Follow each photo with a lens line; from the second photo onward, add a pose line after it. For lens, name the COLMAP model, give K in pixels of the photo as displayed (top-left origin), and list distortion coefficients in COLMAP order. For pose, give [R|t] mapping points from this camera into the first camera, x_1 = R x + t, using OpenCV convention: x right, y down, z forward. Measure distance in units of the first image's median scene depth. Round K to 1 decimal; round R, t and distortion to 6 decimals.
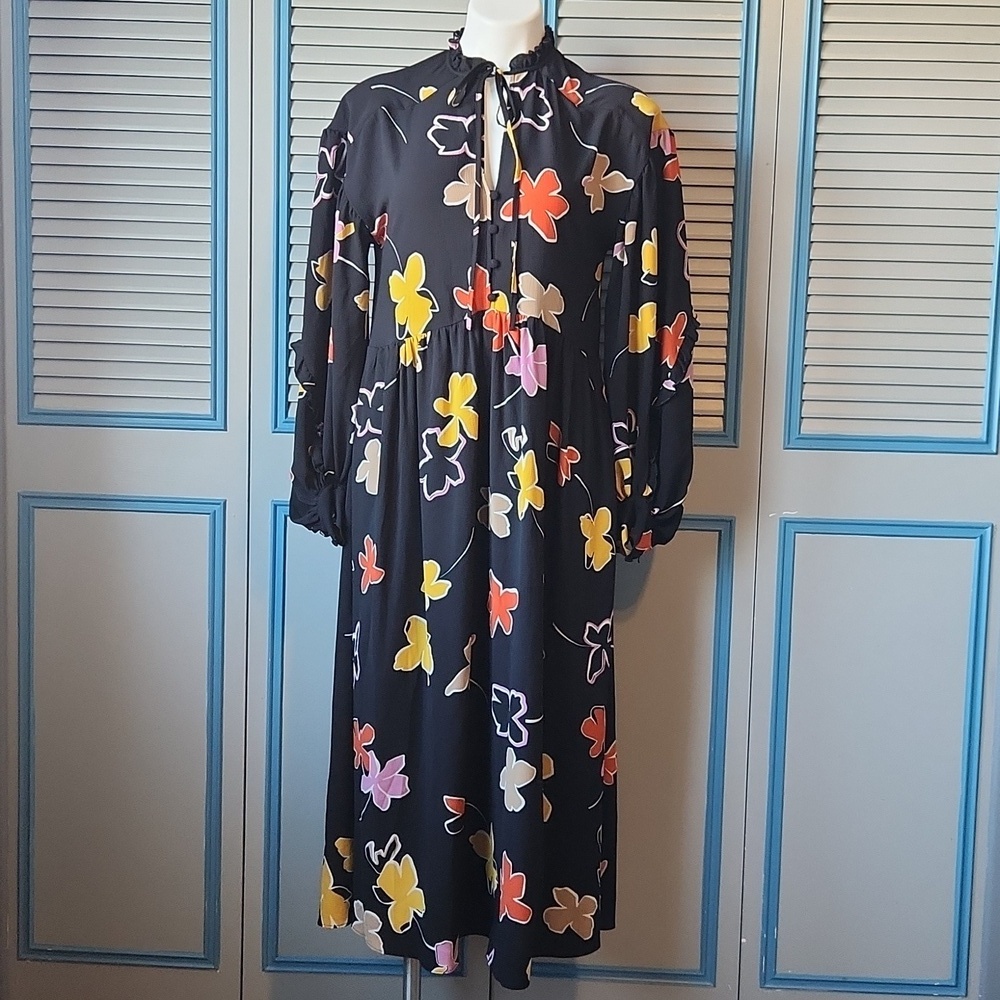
lens RADIAL K [[1475.1, 0, 489.3], [0, 1475.1, 501.6], [0, 0, 1]] dist [0.071054, 0.000000]
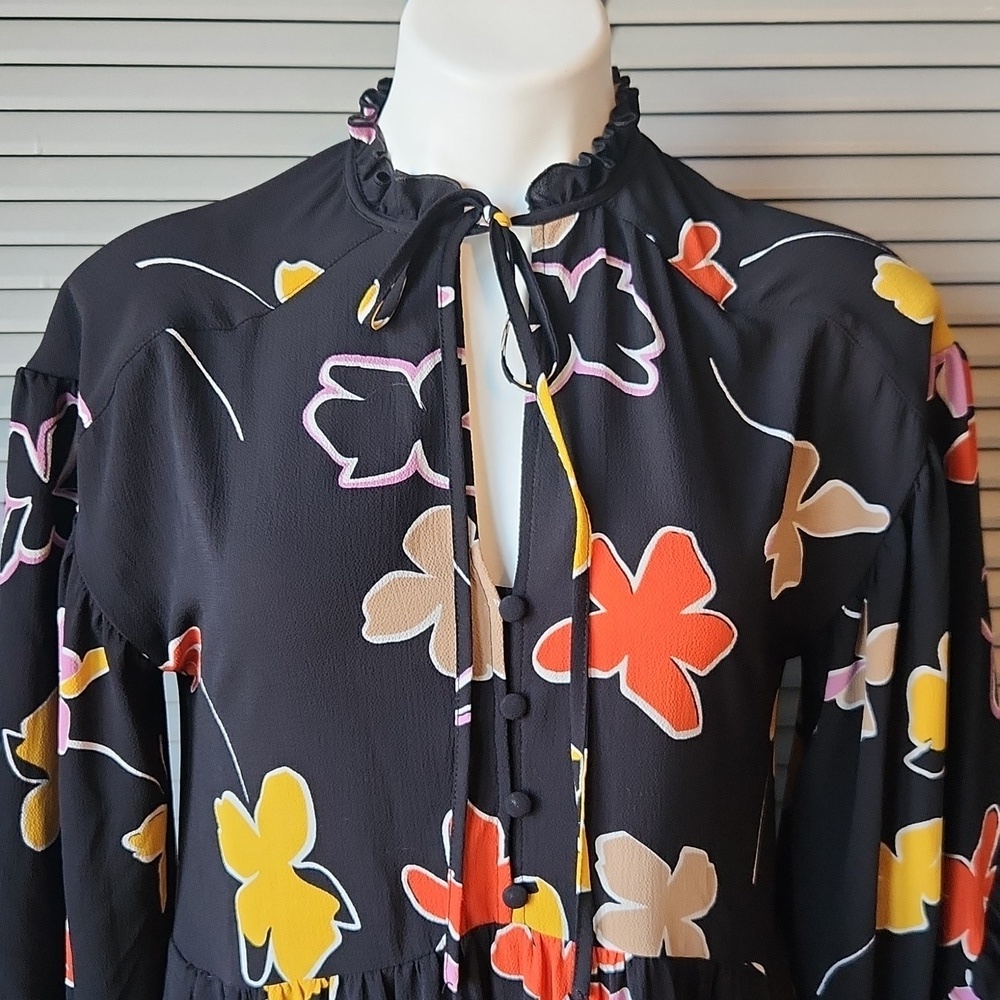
lens RADIAL K [[1475.1, 0, 482.2], [0, 1475.1, 507.0], [0, 0, 1]] dist [0.071054, 0.000000]
pose [[0.996930, -0.047134, 0.062527, -0.022784], [0.044219, 0.997906, 0.047210, -0.239808], [-0.064621, -0.044301, 0.996926, 0.652686]]
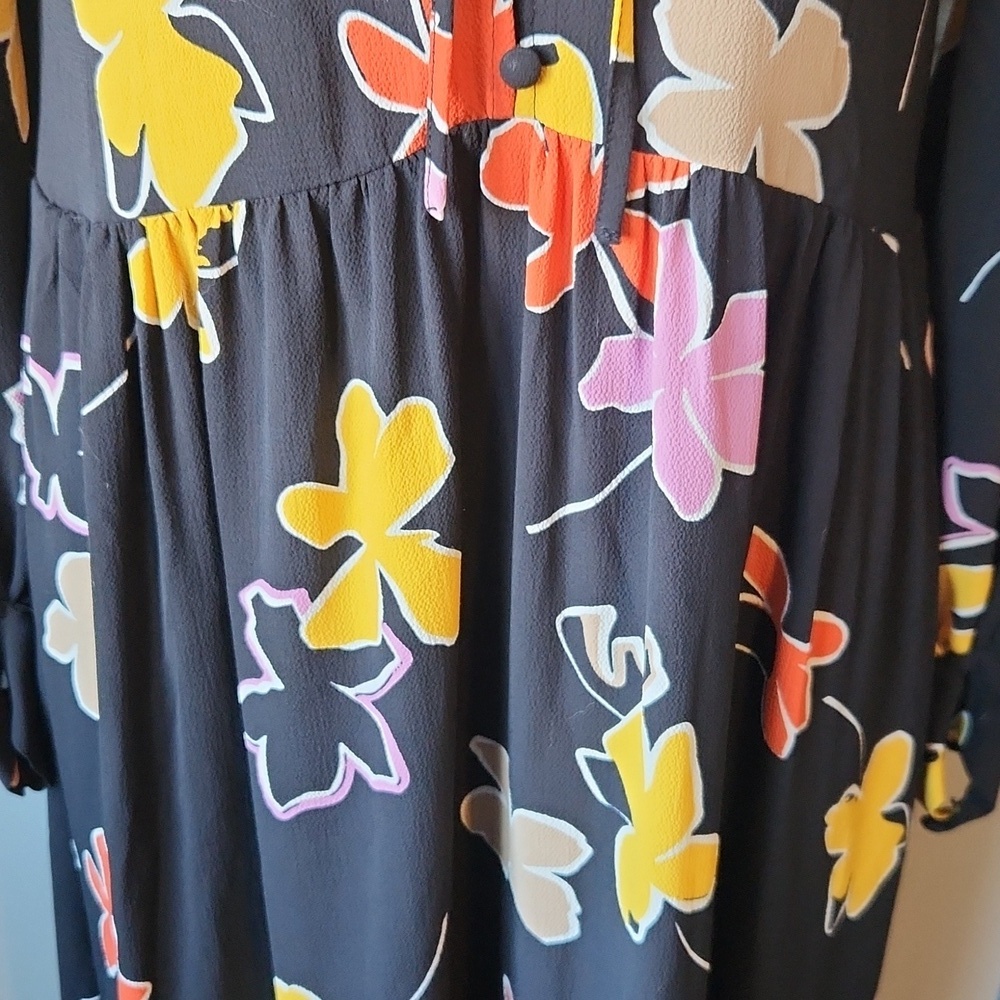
lens RADIAL K [[1565.3, 0, 490.4], [0, 1565.3, 497.1], [0, 0, 1]] dist [0.024729, 0.000000]
pose [[0.999867, -0.008434, 0.013988, -0.006168], [0.002935, 0.935198, 0.354112, -0.157242], [-0.016068, -0.354024, 0.935098, 0.757662]]
